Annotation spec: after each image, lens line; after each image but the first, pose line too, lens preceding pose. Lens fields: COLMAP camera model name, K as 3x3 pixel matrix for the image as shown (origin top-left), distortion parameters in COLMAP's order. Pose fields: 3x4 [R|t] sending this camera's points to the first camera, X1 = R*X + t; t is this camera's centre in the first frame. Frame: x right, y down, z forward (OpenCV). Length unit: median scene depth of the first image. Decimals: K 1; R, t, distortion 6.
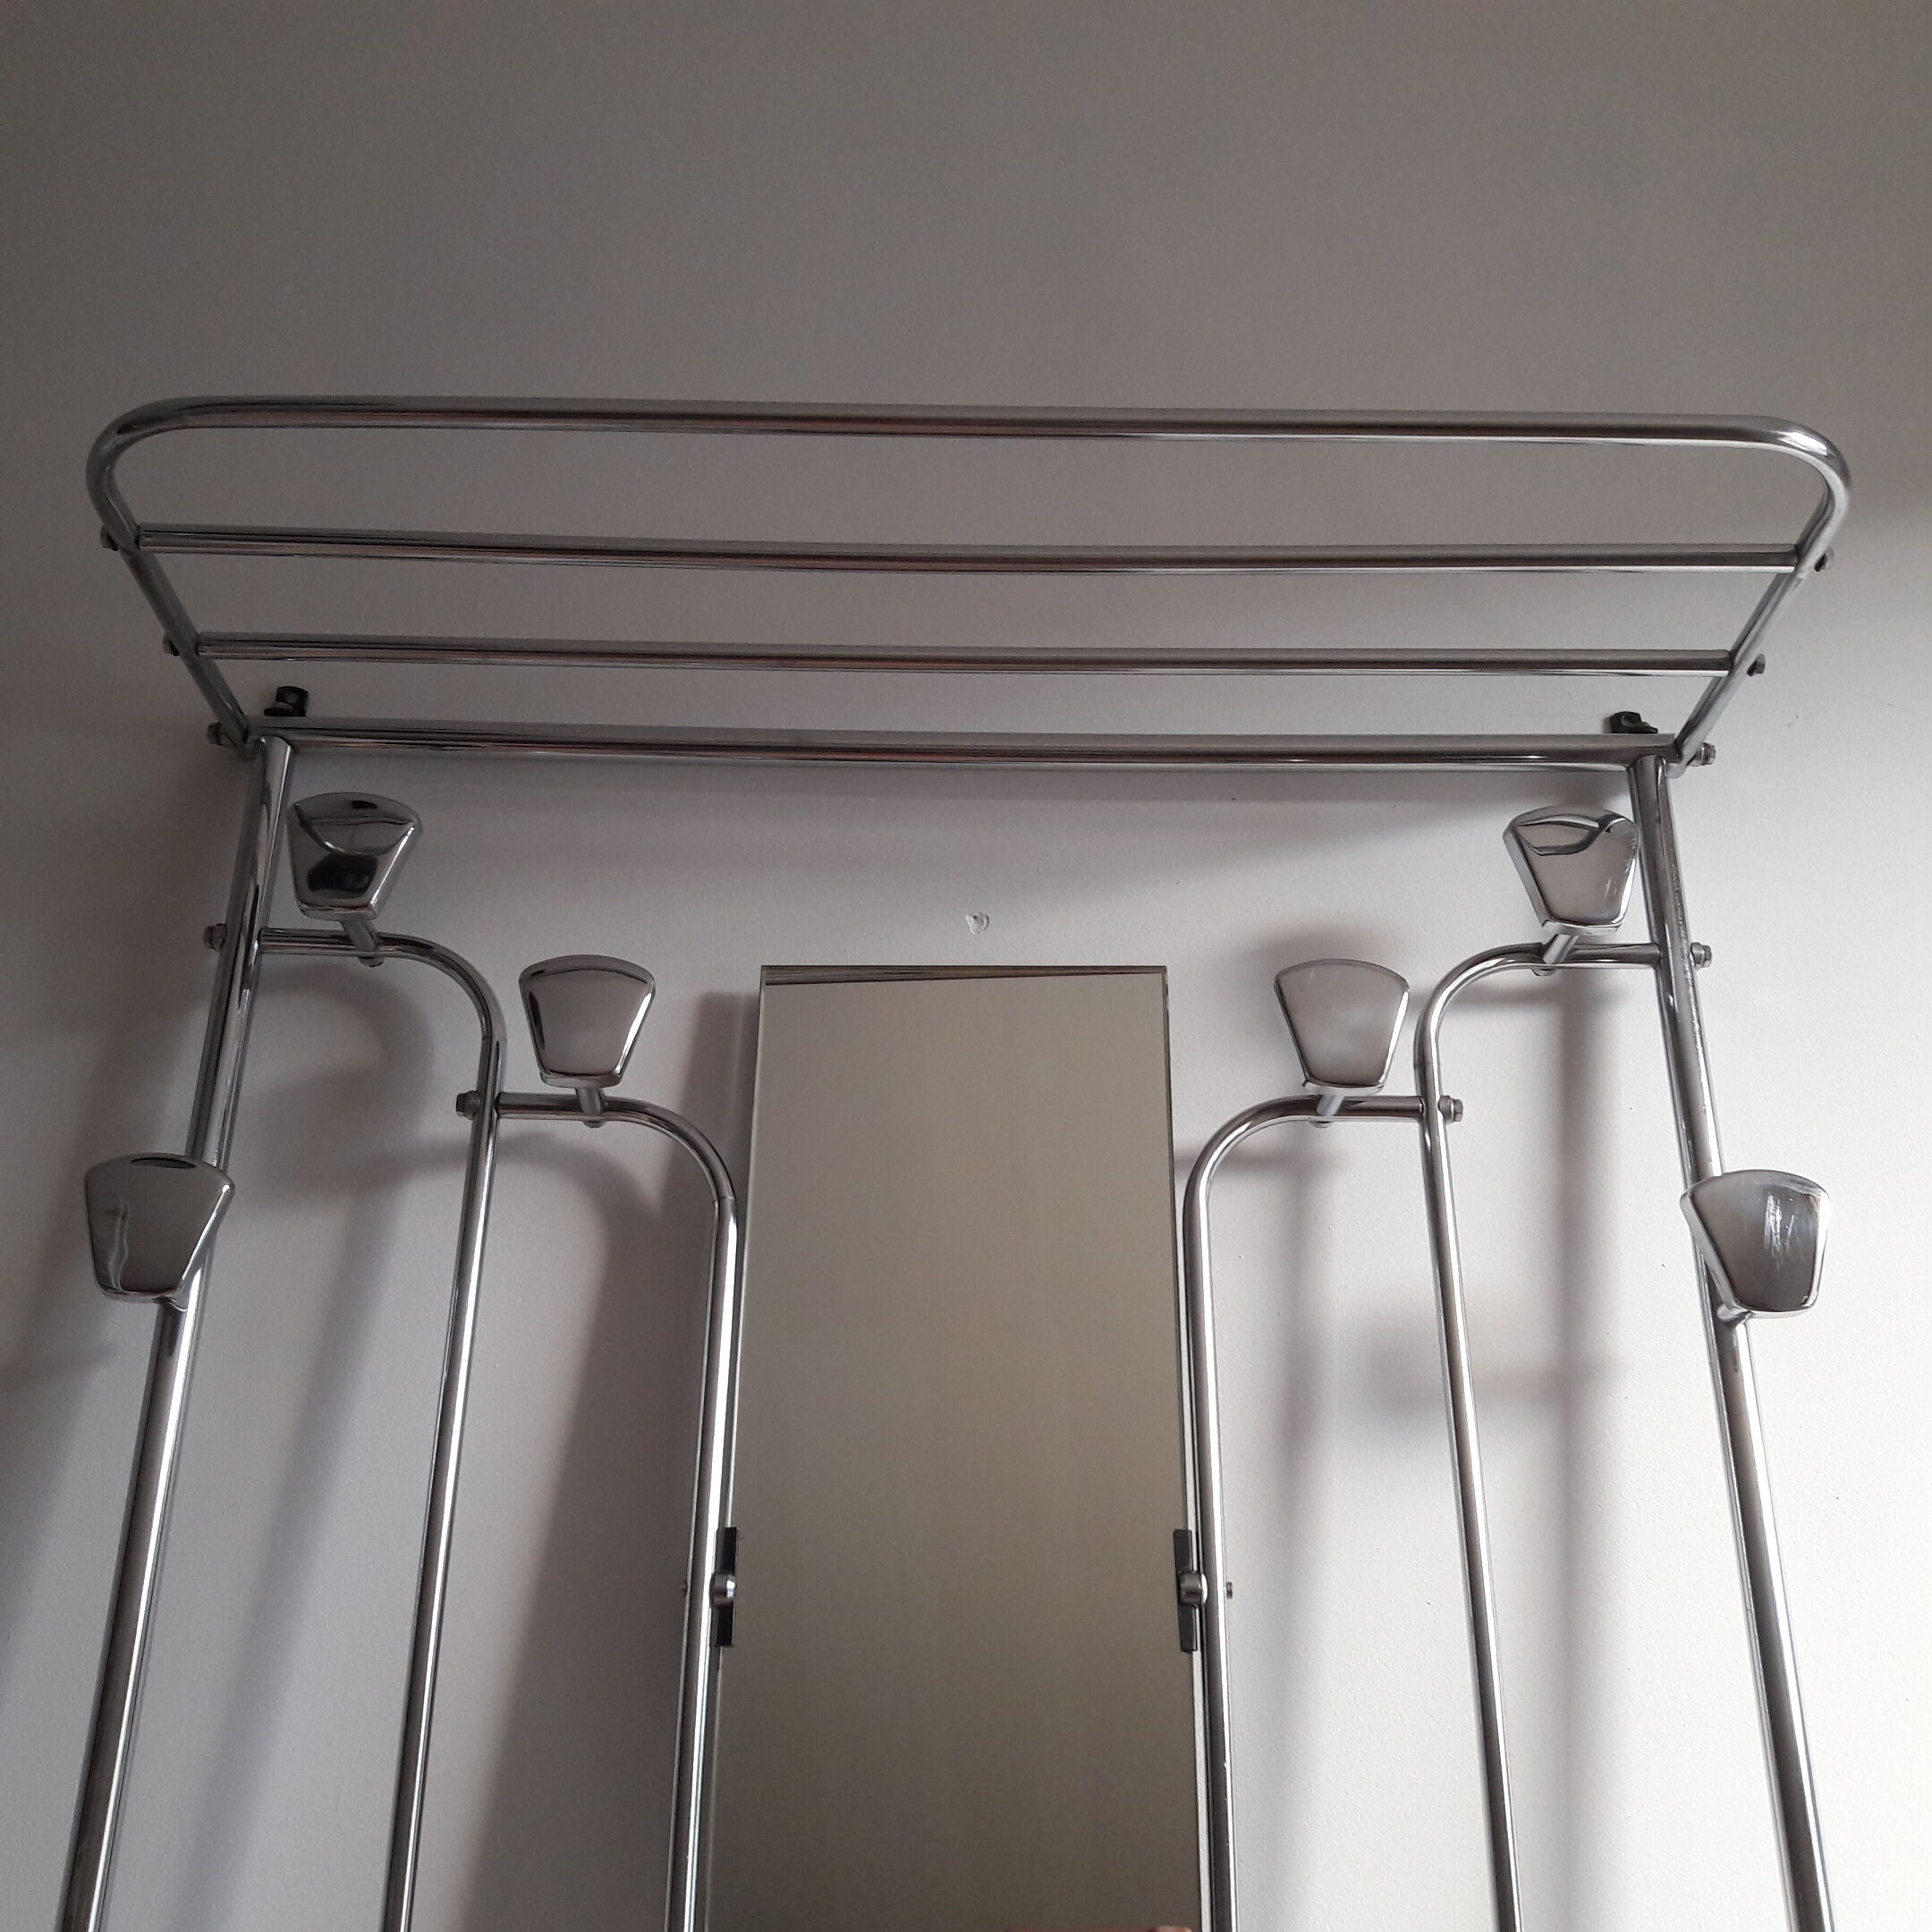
lens RADIAL K [[2150.6, 0, 930.3], [0, 2150.6, 973.6], [0, 0, 1]] dist [0.190584, -0.505176]
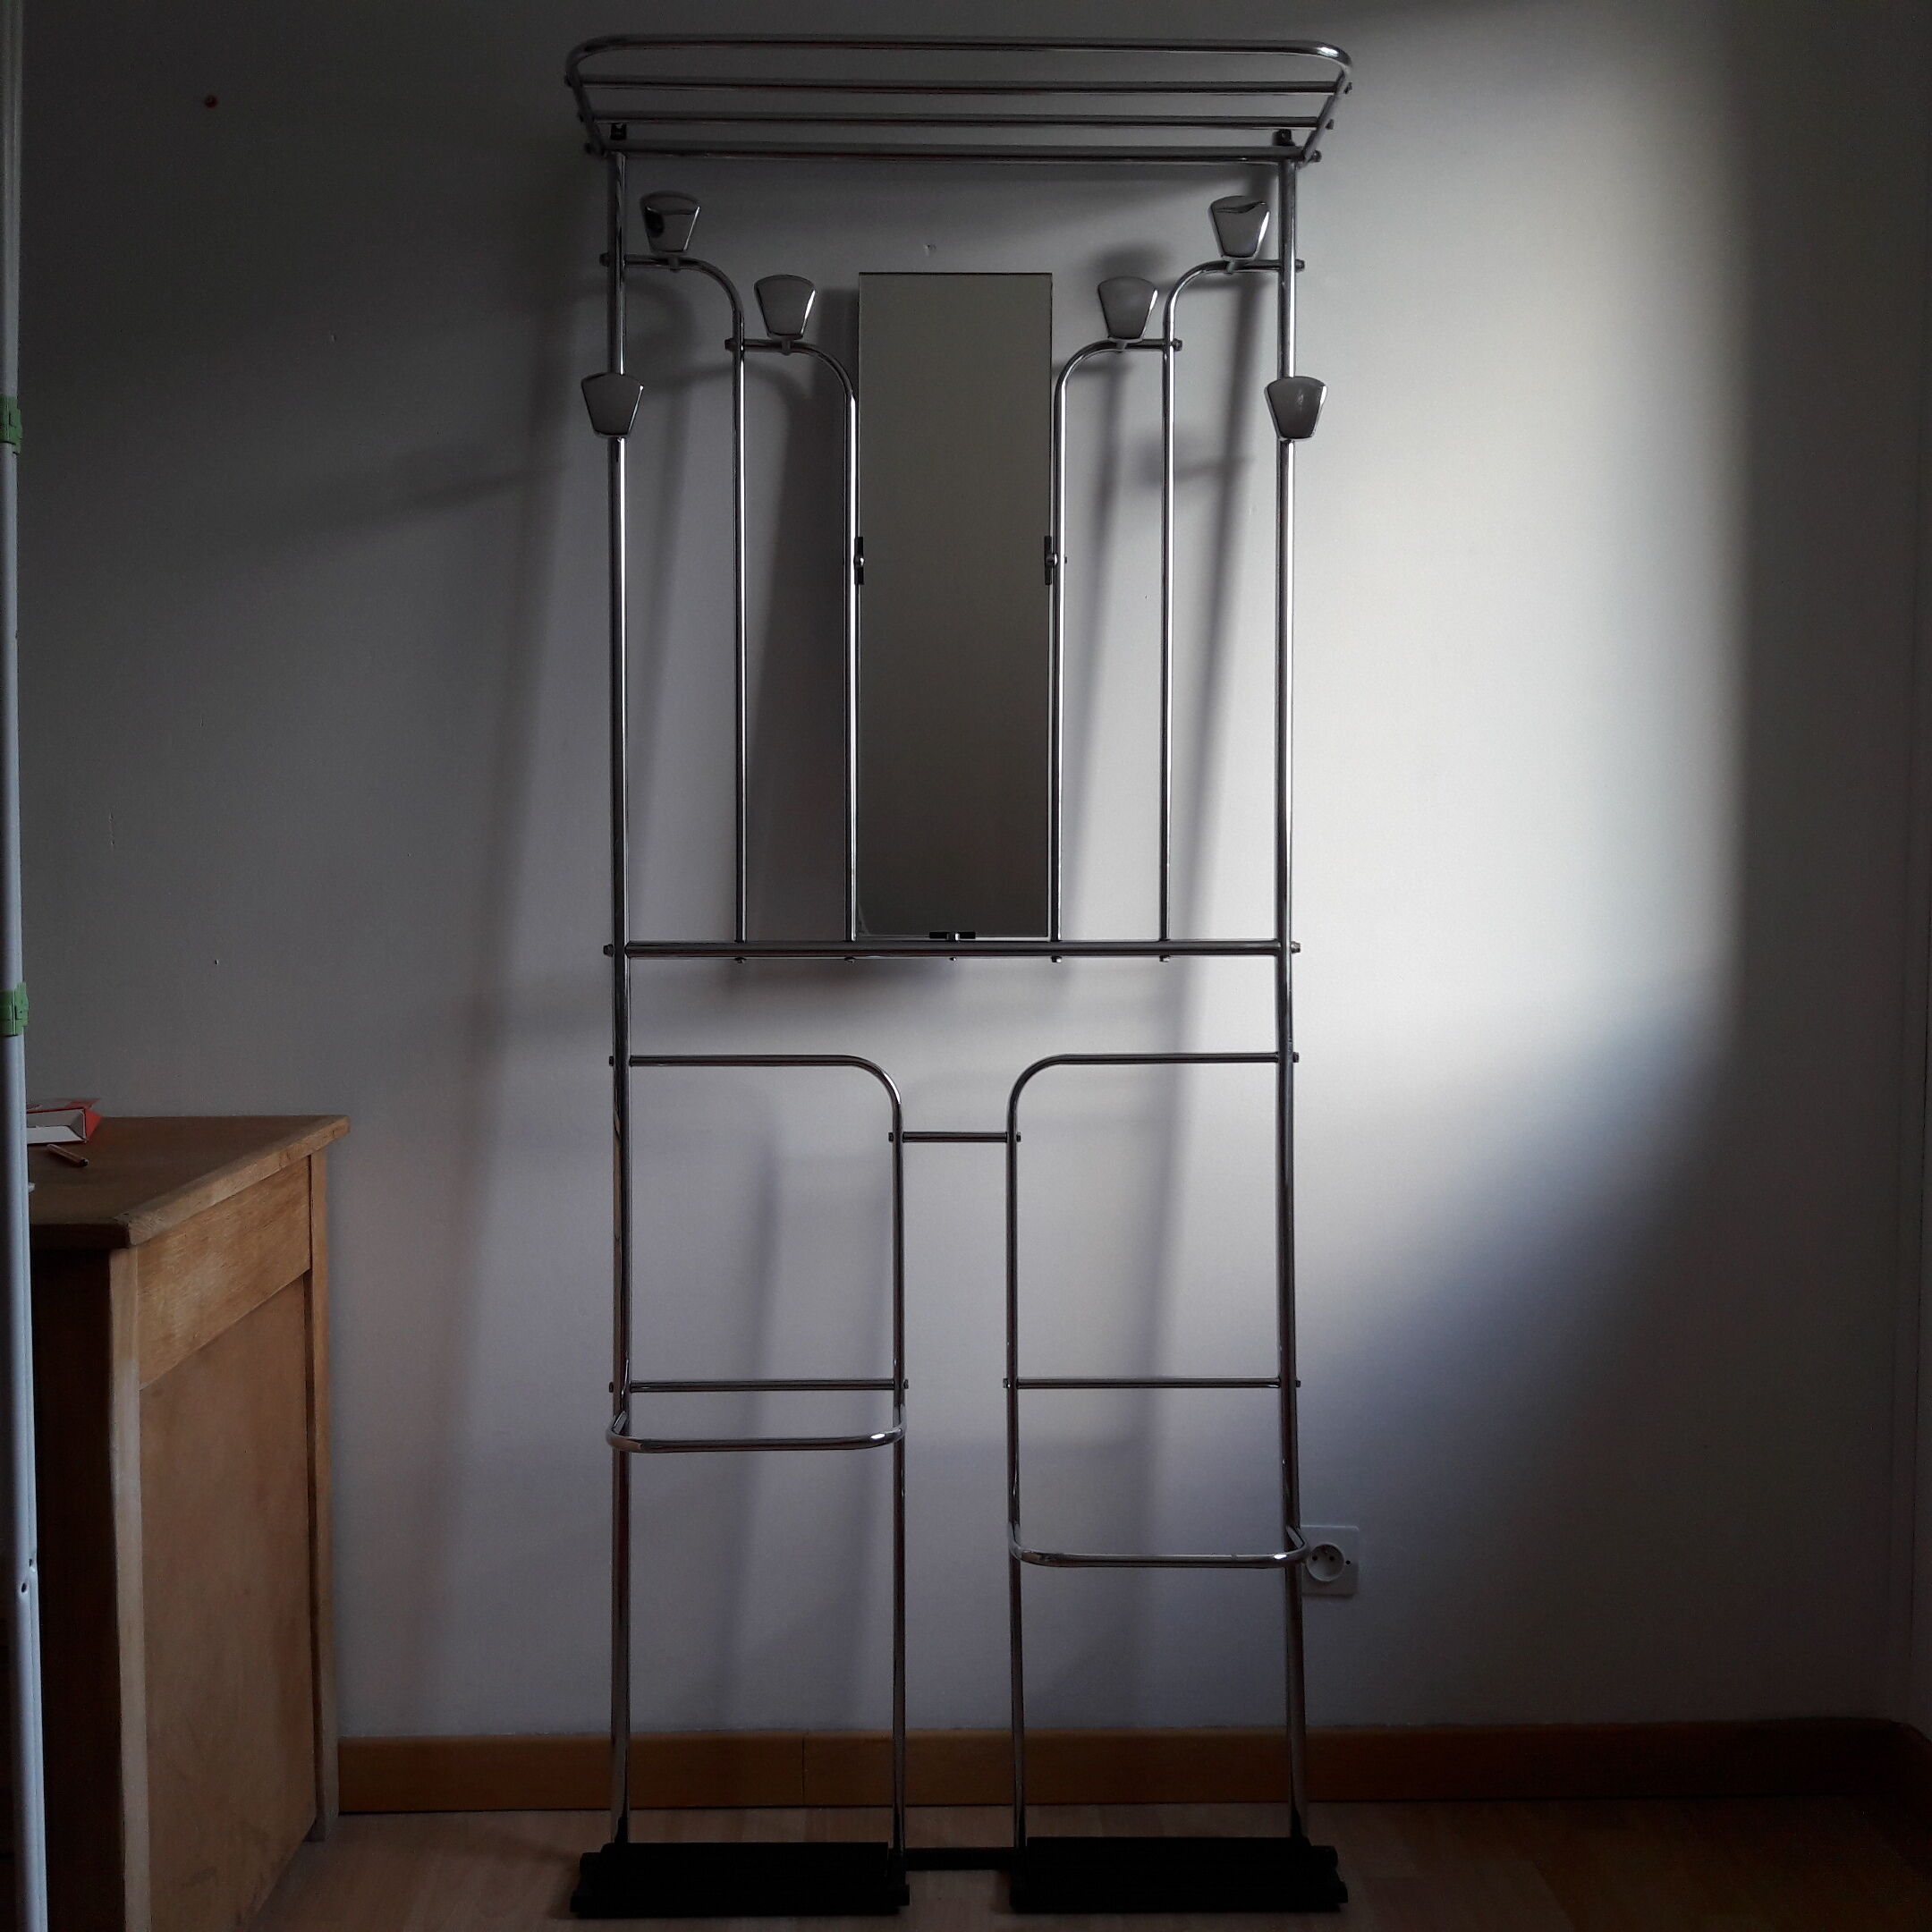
lens RADIAL K [[2136.9, 0, 954.1], [0, 2136.9, 984.5], [0, 0, 1]] dist [0.188838, -0.518075]
pose [[0.999794, -0.011320, 0.016818, -0.031041], [0.003078, 0.904730, 0.425973, -0.284272], [-0.020038, -0.425834, 0.904579, -1.247540]]
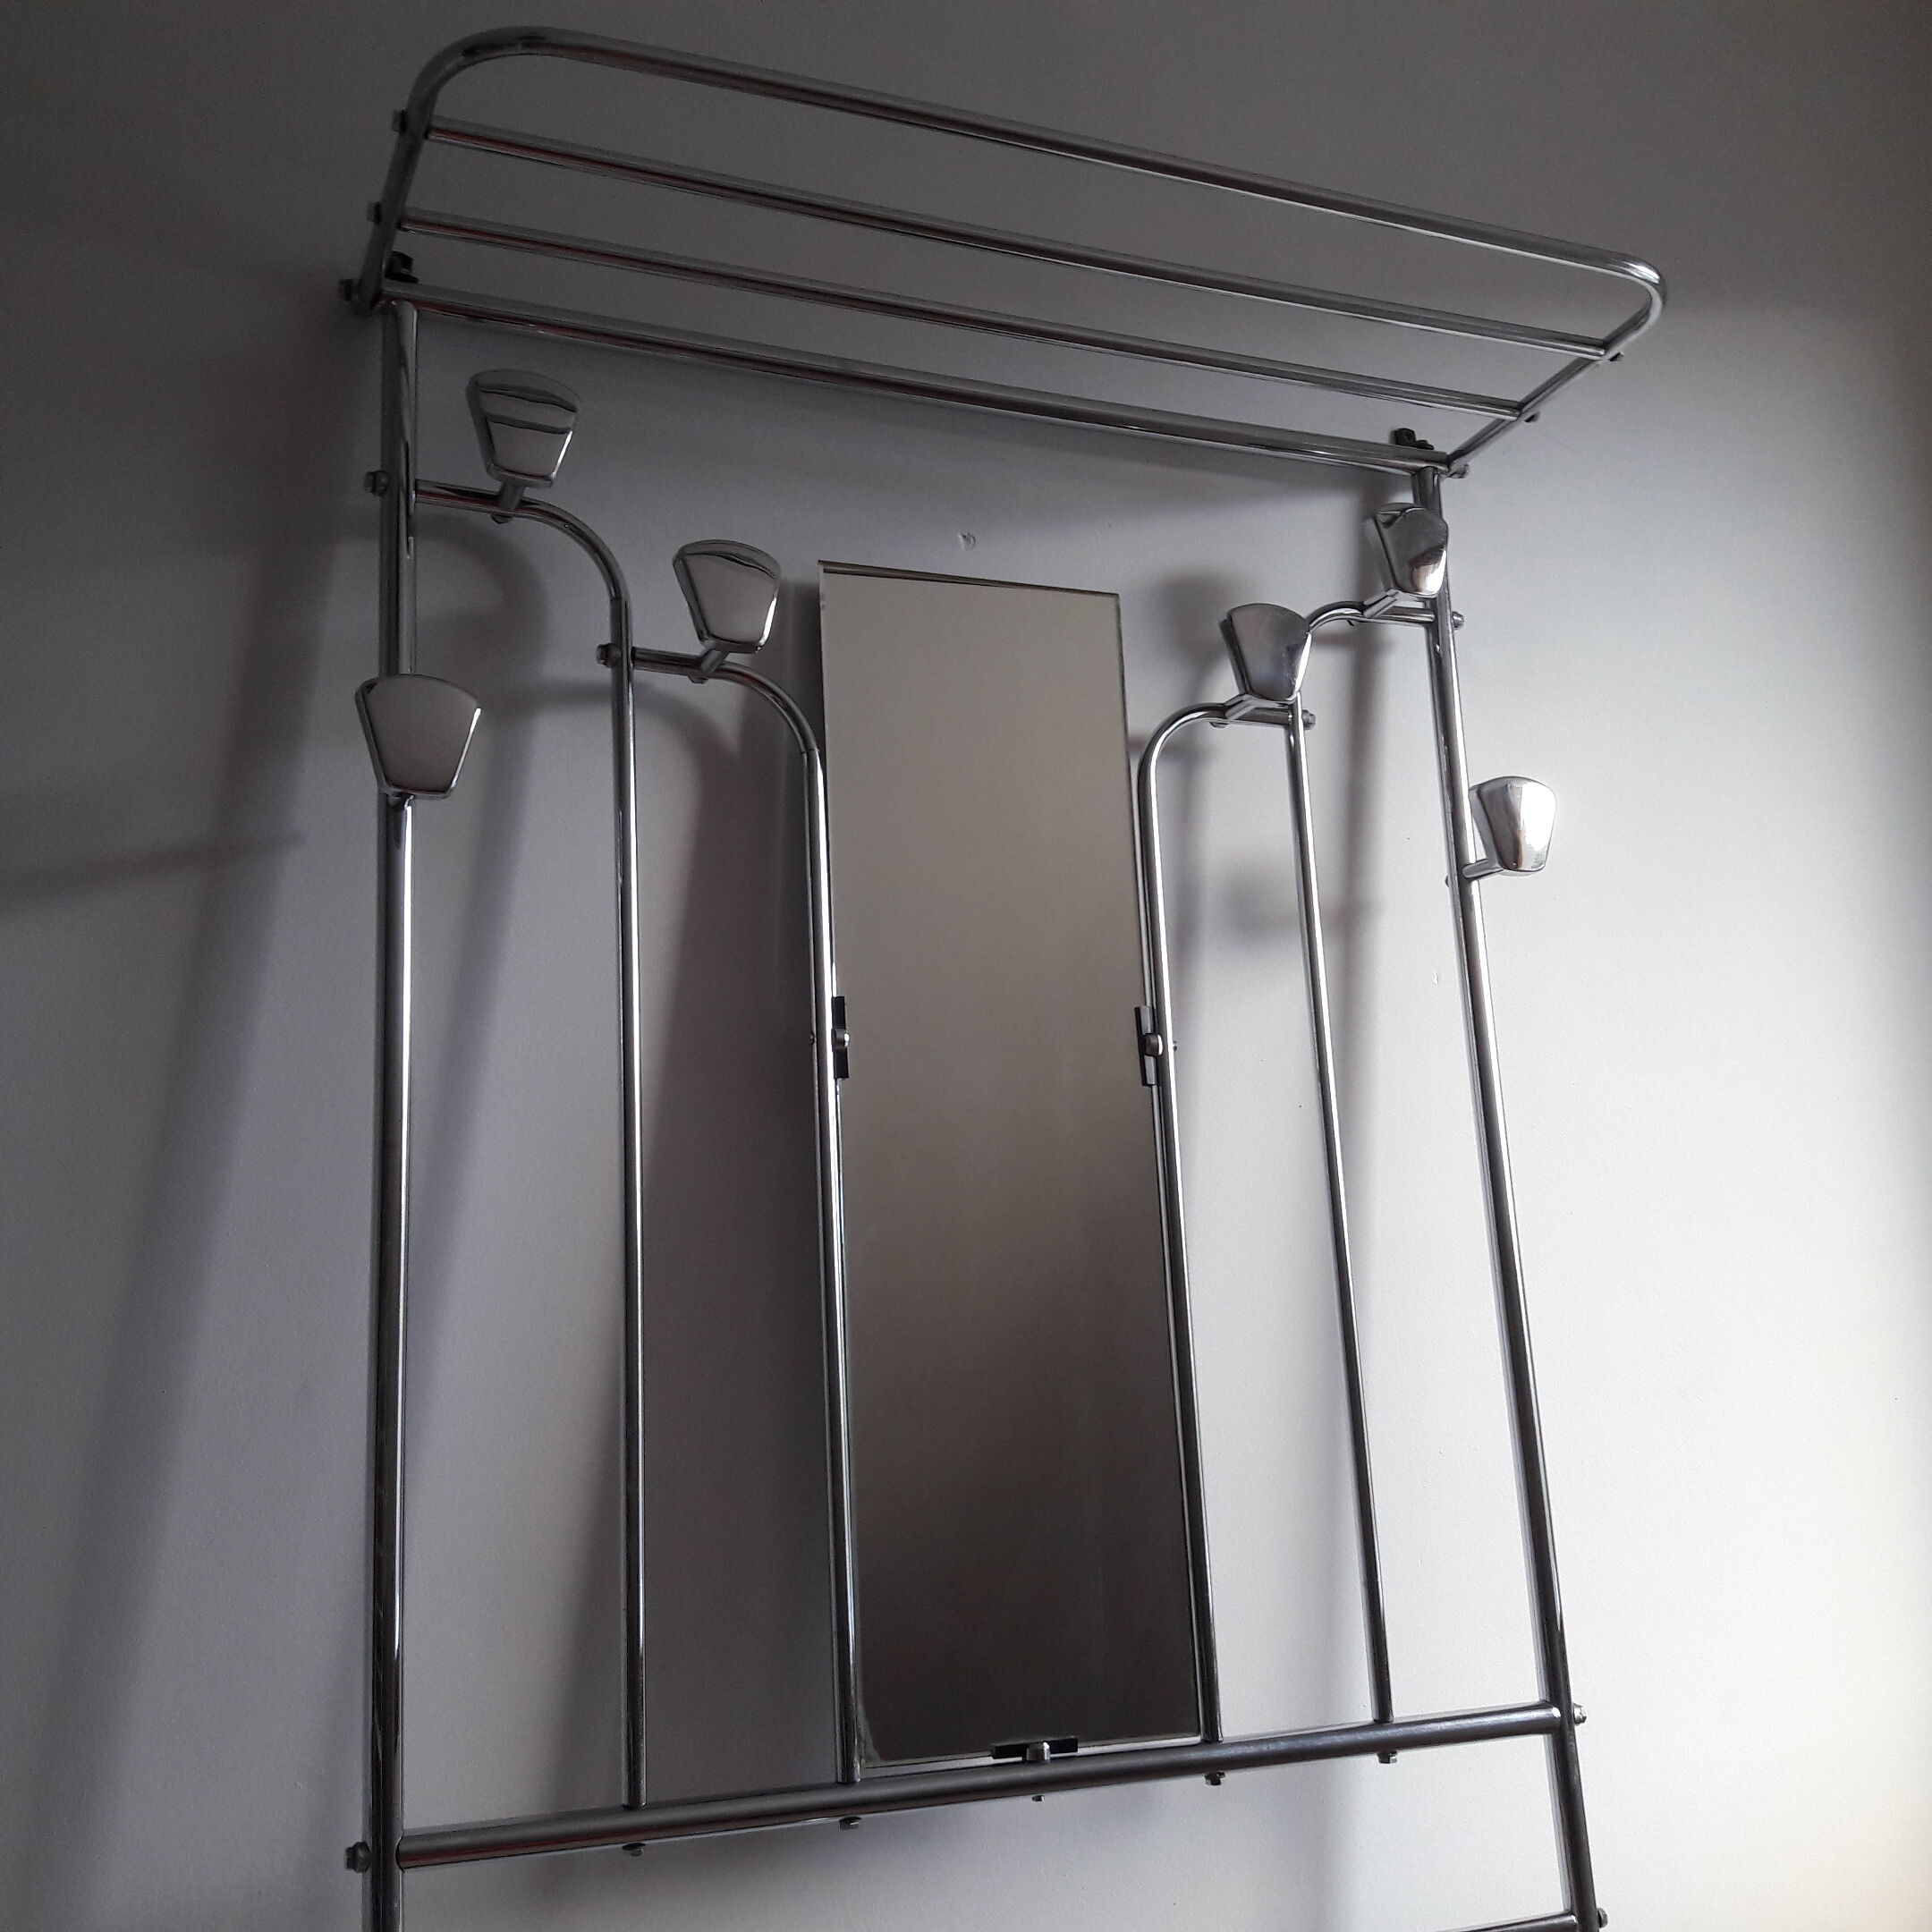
lens RADIAL K [[2150.6, 0, 930.3], [0, 2150.6, 973.6], [0, 0, 1]] dist [0.190584, -0.505176]
pose [[0.923811, 0.029834, 0.381684, -0.497139], [-0.102620, 0.979773, 0.171794, 0.008501], [-0.368839, -0.197874, 0.908187, -0.194233]]
